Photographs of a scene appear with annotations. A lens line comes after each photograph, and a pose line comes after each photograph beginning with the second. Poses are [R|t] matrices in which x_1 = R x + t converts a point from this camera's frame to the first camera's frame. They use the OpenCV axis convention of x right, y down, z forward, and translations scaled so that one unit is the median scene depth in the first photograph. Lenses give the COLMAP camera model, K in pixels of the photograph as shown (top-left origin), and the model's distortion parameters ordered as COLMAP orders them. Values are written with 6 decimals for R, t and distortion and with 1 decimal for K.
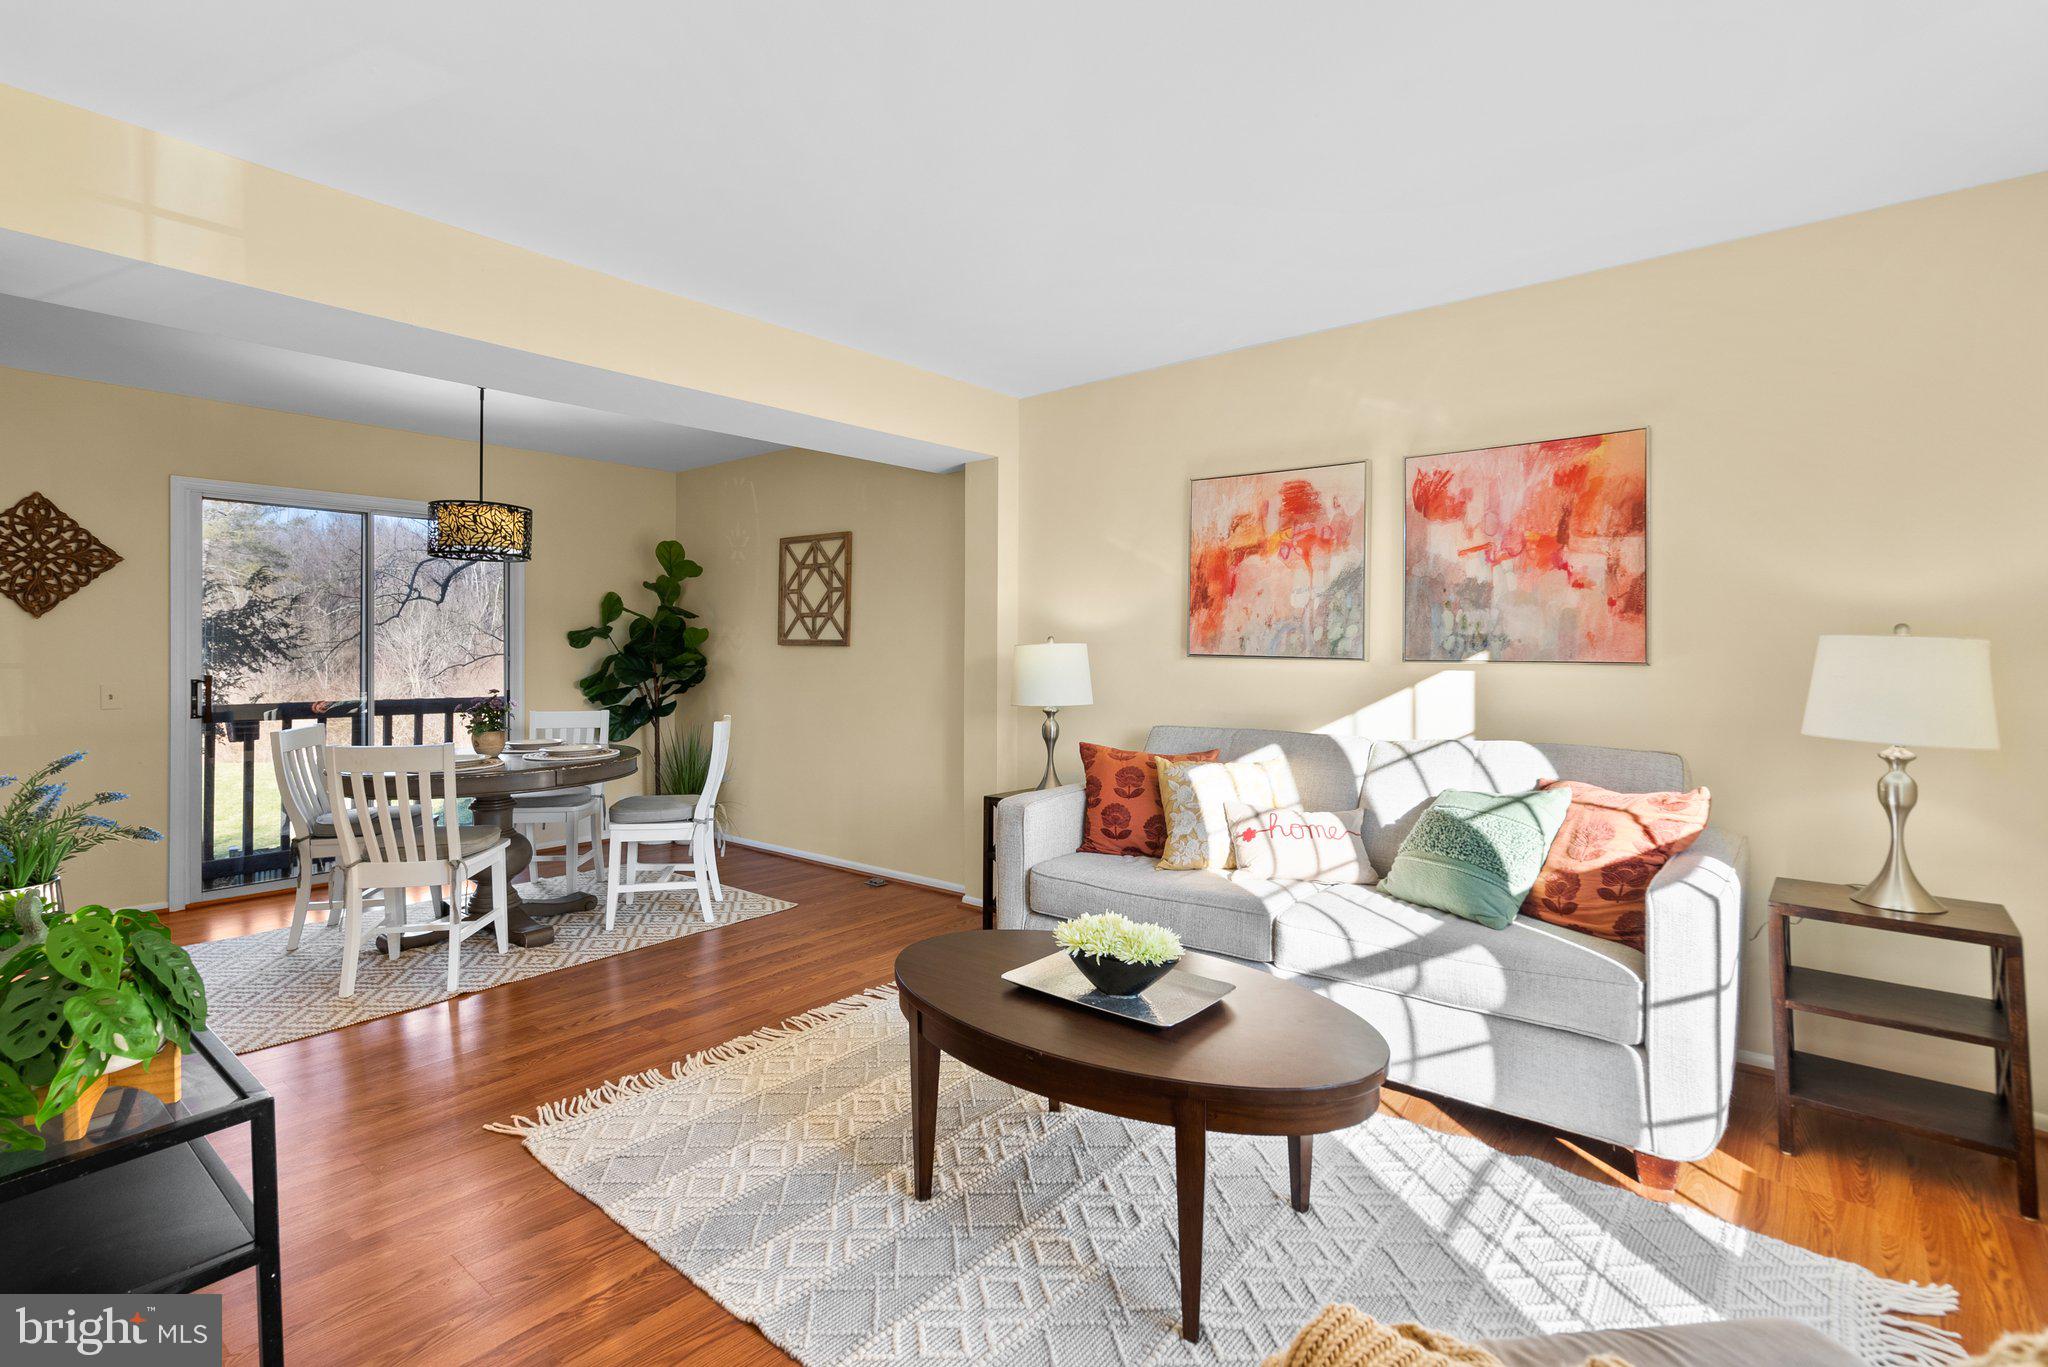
lens RADIAL K [[950.1, 0, 1020.4], [0, 950.1, 645.1], [0, 0, 1]] dist [-0.002568, -0.000182]
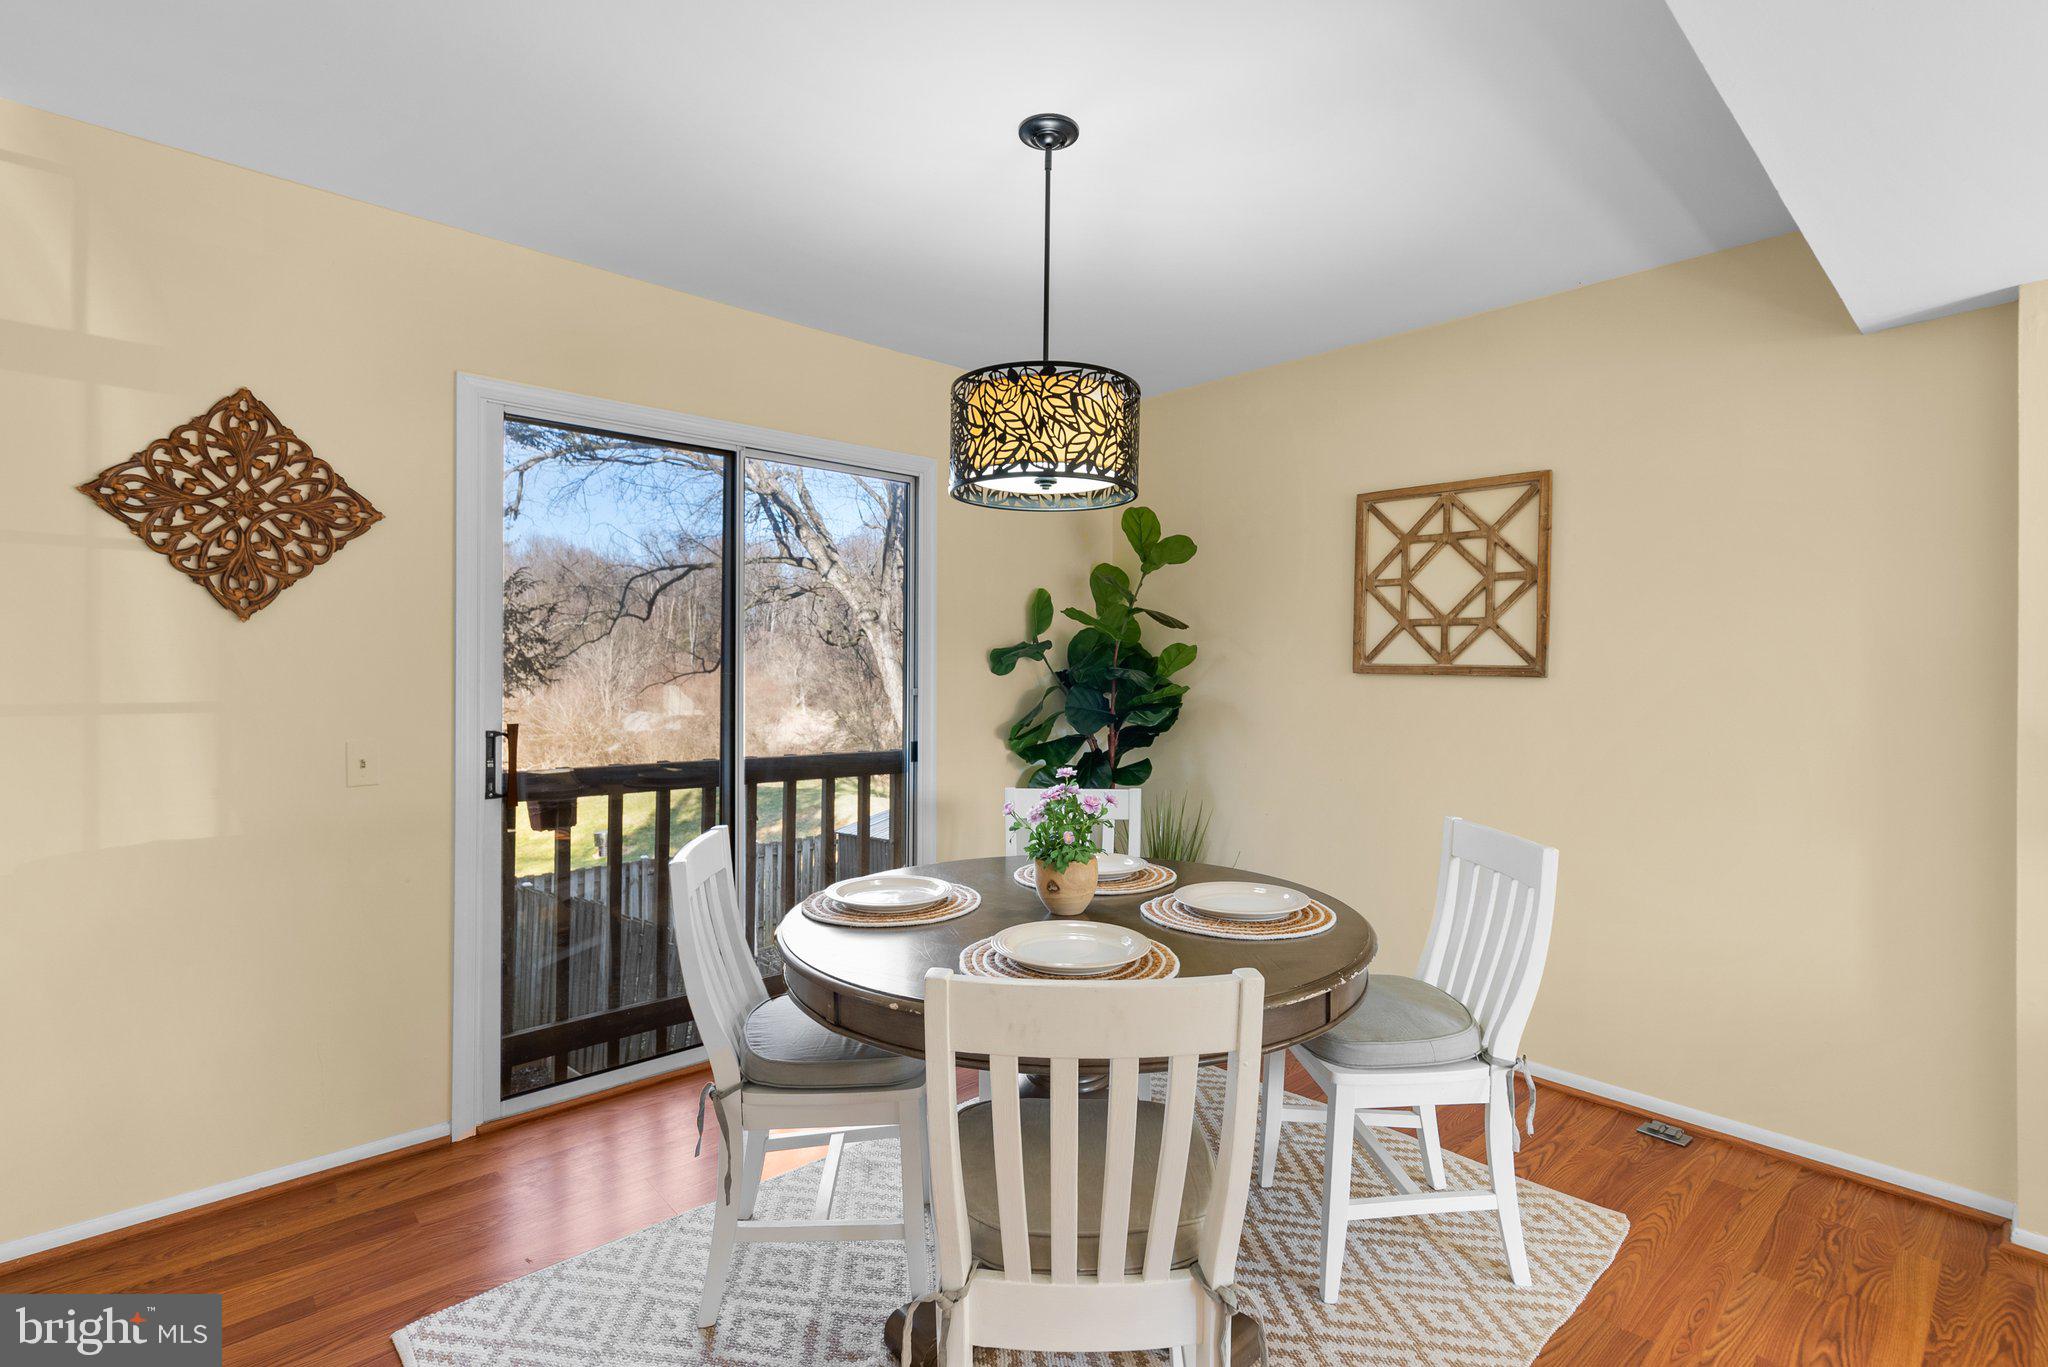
lens RADIAL K [[945.6, 0, 1020.6], [0, 945.6, 665.0], [0, 0, 1]] dist [-0.003940, -0.000129]
pose [[0.989289, 0.006075, -0.145846, -0.594442], [-0.005993, 0.999982, 0.001007, -0.007333], [0.145850, -0.000122, 0.989307, 0.607820]]
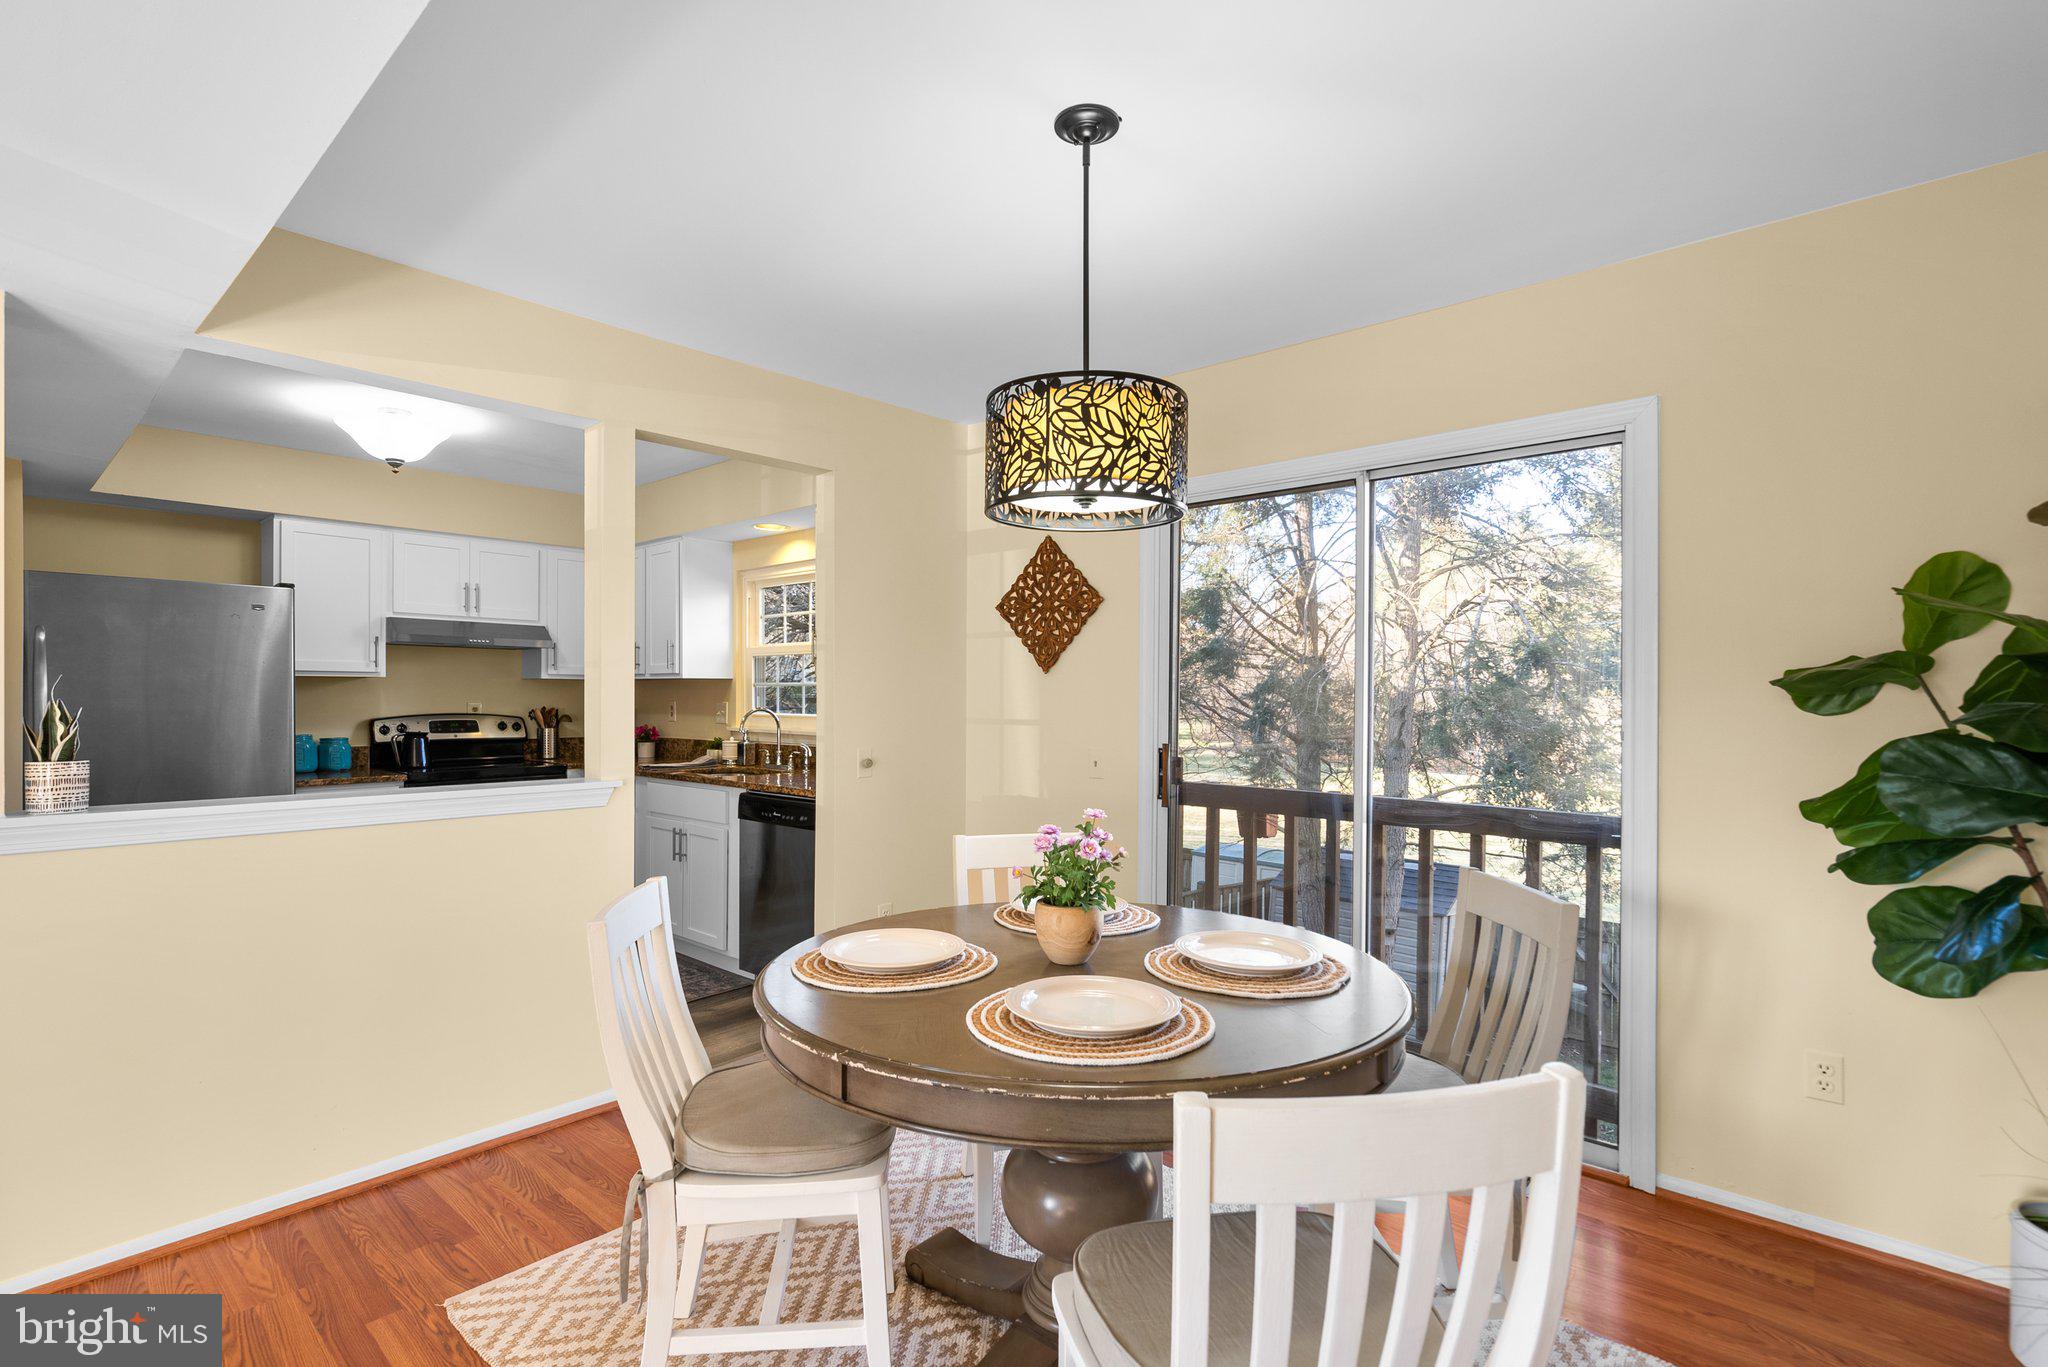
lens RADIAL K [[945.6, 0, 1020.6], [0, 945.6, 665.0], [0, 0, 1]] dist [-0.003940, -0.000129]
pose [[-0.029386, -0.034197, -0.998983, -0.137293], [-0.000756, 0.999415, -0.034189, -0.004996], [0.999568, -0.000249, -0.029395, 1.144841]]
